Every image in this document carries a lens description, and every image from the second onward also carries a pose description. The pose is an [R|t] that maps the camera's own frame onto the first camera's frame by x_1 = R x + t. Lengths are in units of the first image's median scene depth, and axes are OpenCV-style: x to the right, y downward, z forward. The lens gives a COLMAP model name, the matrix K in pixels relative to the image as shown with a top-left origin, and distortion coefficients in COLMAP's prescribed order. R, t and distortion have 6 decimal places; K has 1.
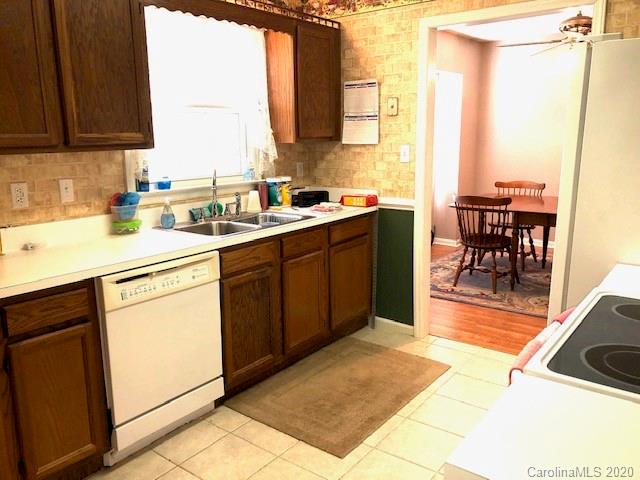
lens RADIAL K [[529.4, 0, 319.1], [0, 529.4, 235.8], [0, 0, 1]] dist [0.003884, 0.015683]
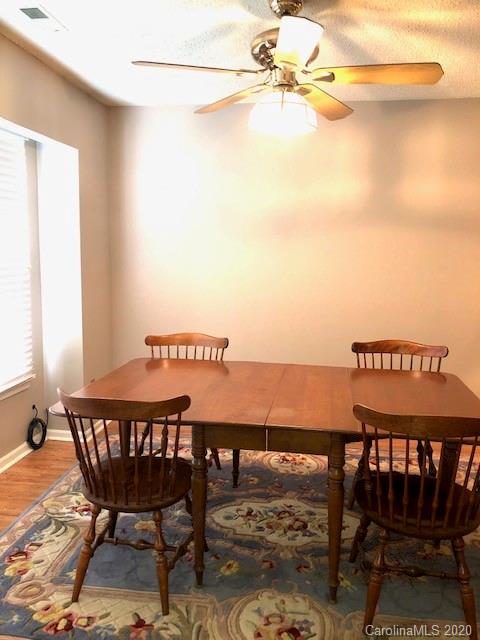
lens RADIAL K [[529.4, 0, 236.7], [0, 529.4, 320.2], [0, 0, 1]] dist [0.003884, 0.015683]
pose [[0.873190, -0.040630, 0.485683, 0.164626], [0.068631, 0.996840, -0.039998, -0.103270], [-0.482523, 0.068259, 0.873219, 0.525875]]
